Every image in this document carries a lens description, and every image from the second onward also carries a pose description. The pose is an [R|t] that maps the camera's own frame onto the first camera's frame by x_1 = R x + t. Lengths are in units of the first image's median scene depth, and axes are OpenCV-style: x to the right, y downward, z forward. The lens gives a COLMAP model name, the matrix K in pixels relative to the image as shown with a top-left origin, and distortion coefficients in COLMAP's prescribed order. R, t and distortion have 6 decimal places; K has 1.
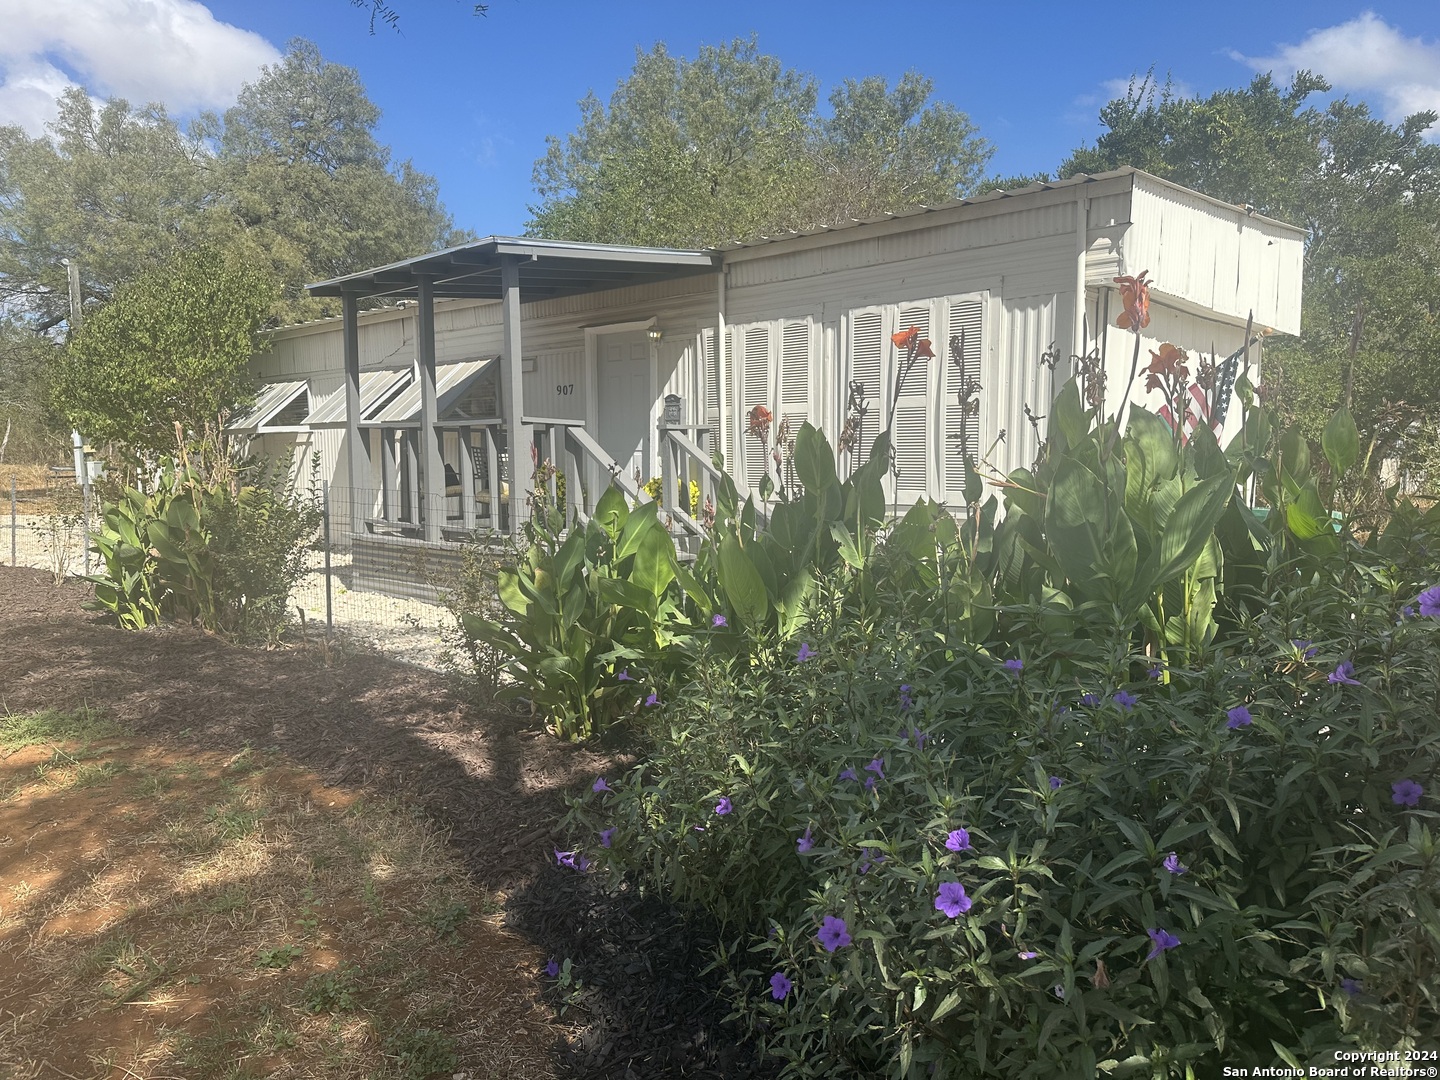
lens RADIAL K [[992.5, 0, 718.4], [0, 992.5, 544.1], [0, 0, 1]] dist [0.046272, -0.062174]
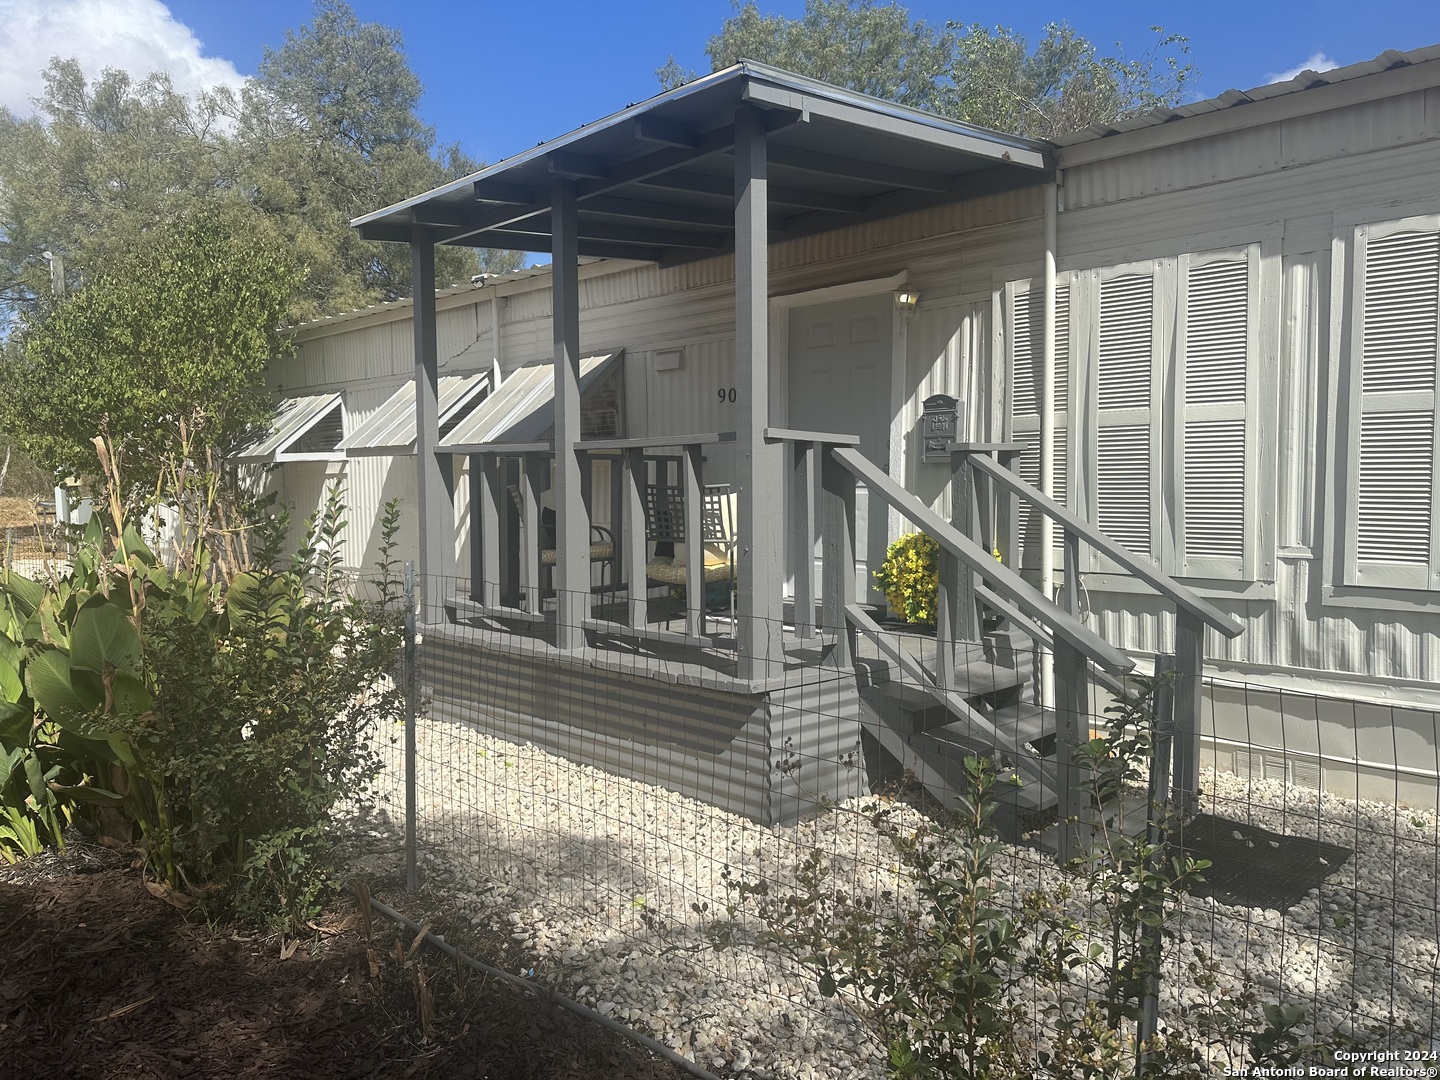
lens RADIAL K [[992.5, 0, 713.9], [0, 992.5, 535.4], [0, 0, 1]] dist [0.046272, -0.062174]
pose [[0.999788, -0.004198, -0.020180, -0.185121], [0.003469, 0.999344, -0.036037, -0.045526], [0.020318, 0.035959, 0.999147, 0.413184]]
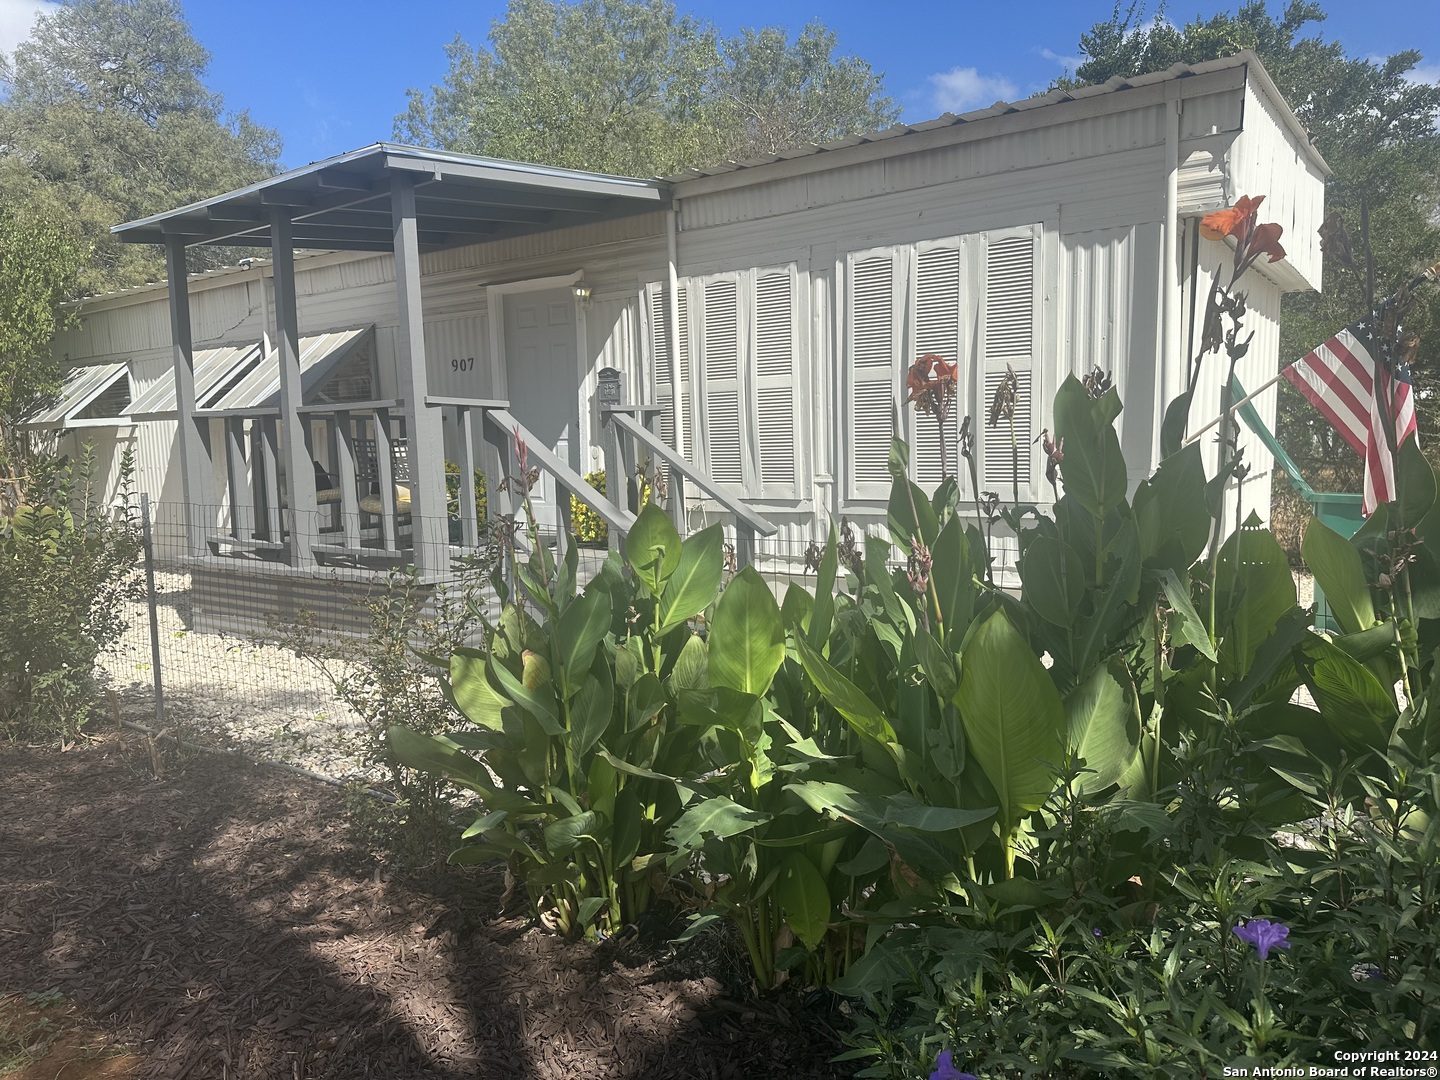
lens RADIAL K [[992.5, 0, 713.5], [0, 992.5, 539.9], [0, 0, 1]] dist [0.046272, -0.062174]
pose [[0.991531, -0.035146, 0.125020, -0.071619], [0.033780, 0.999344, 0.013031, -0.021581], [-0.125396, -0.008698, 0.992069, 0.209117]]
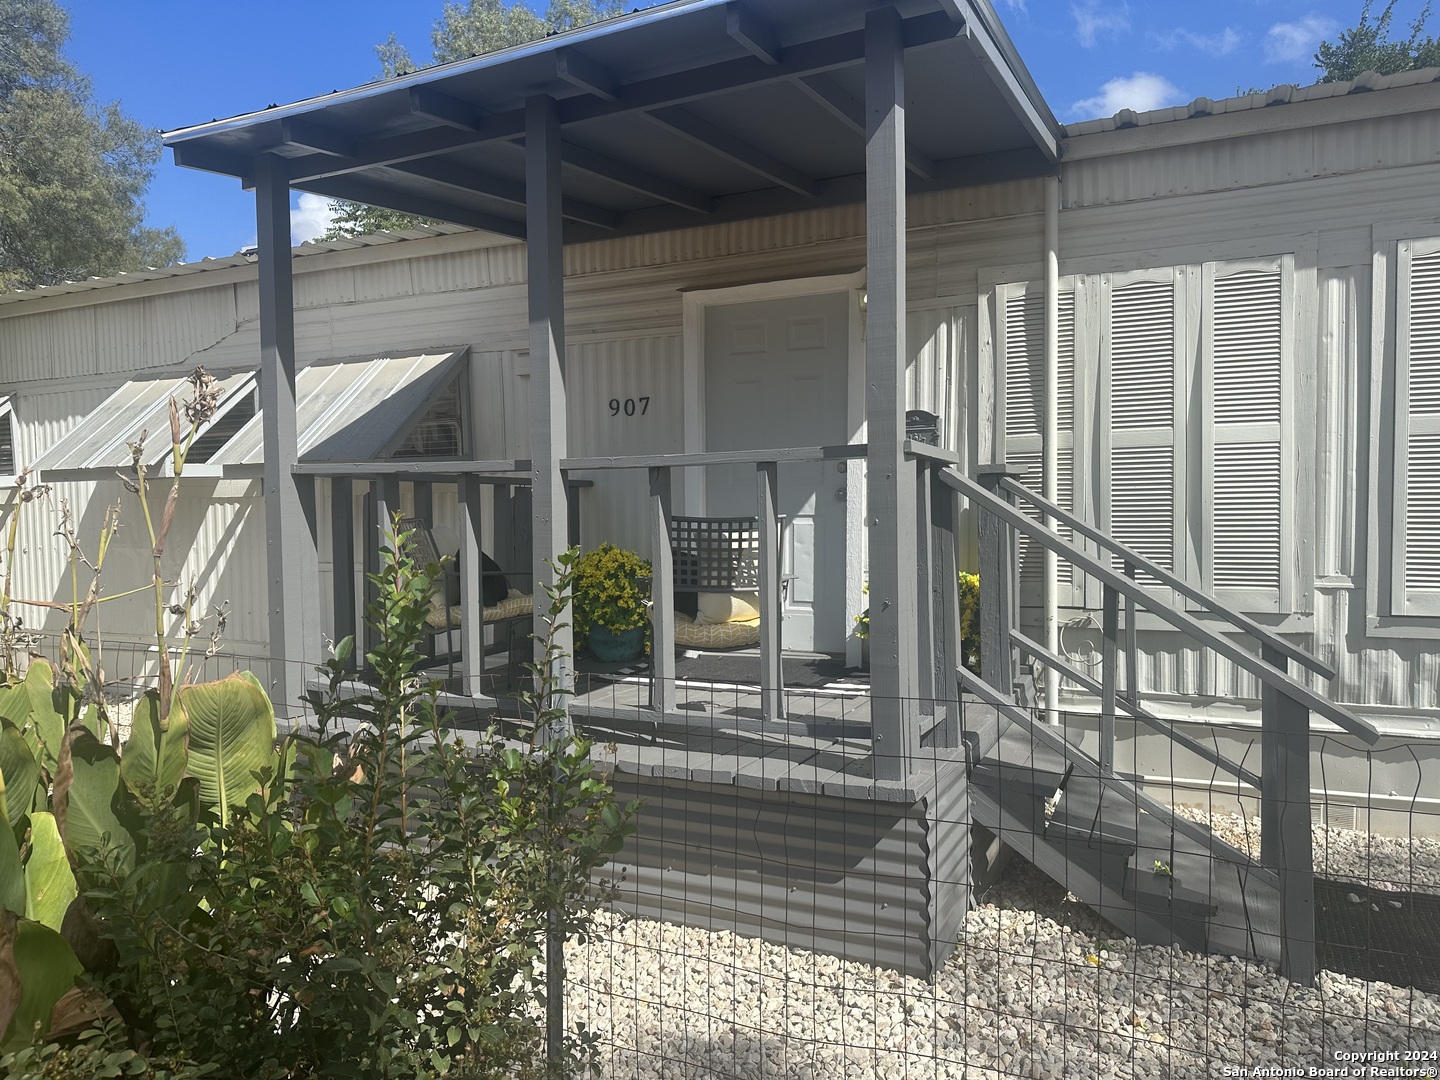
lens RADIAL K [[992.5, 0, 715.0], [0, 992.5, 545.8], [0, 0, 1]] dist [0.046272, -0.062174]
pose [[0.951705, -0.022805, 0.306167, -0.333323], [0.039361, 0.998071, -0.048008, -0.060419], [-0.304481, 0.057740, 0.950767, 0.562086]]
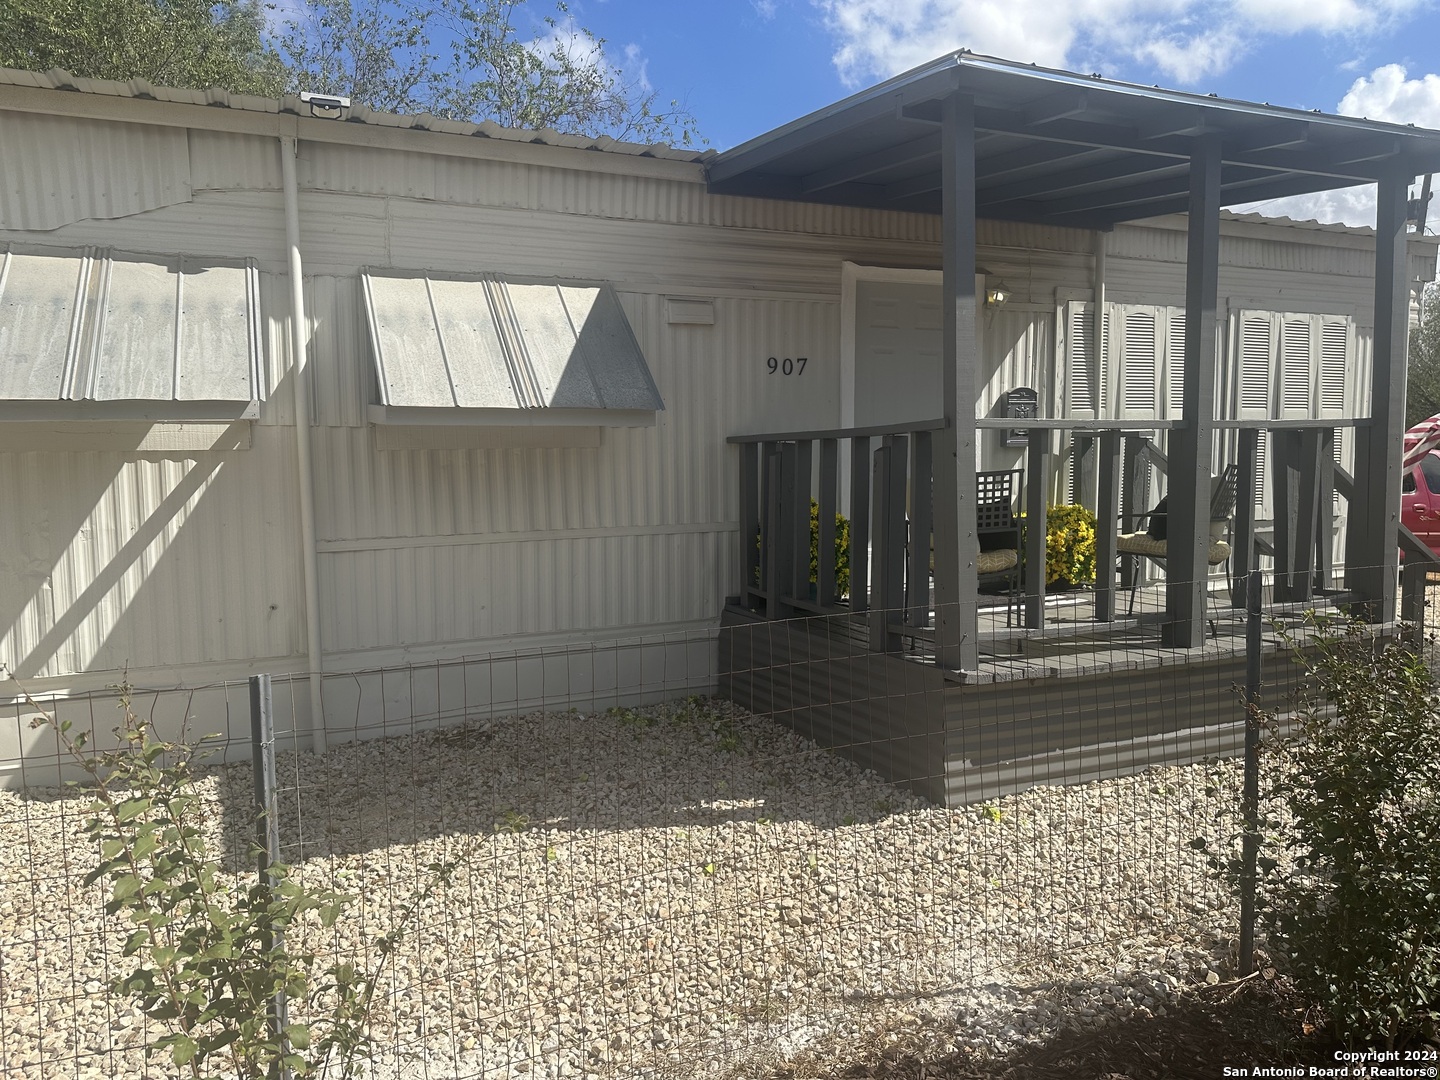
lens RADIAL K [[992.5, 0, 702.8], [0, 992.5, 538.7], [0, 0, 1]] dist [0.046272, -0.062174]
pose [[0.419440, -0.061380, 0.905705, -0.825786], [0.104501, 0.994343, 0.018991, -0.087676], [-0.901748, 0.086681, 0.423482, 0.971211]]
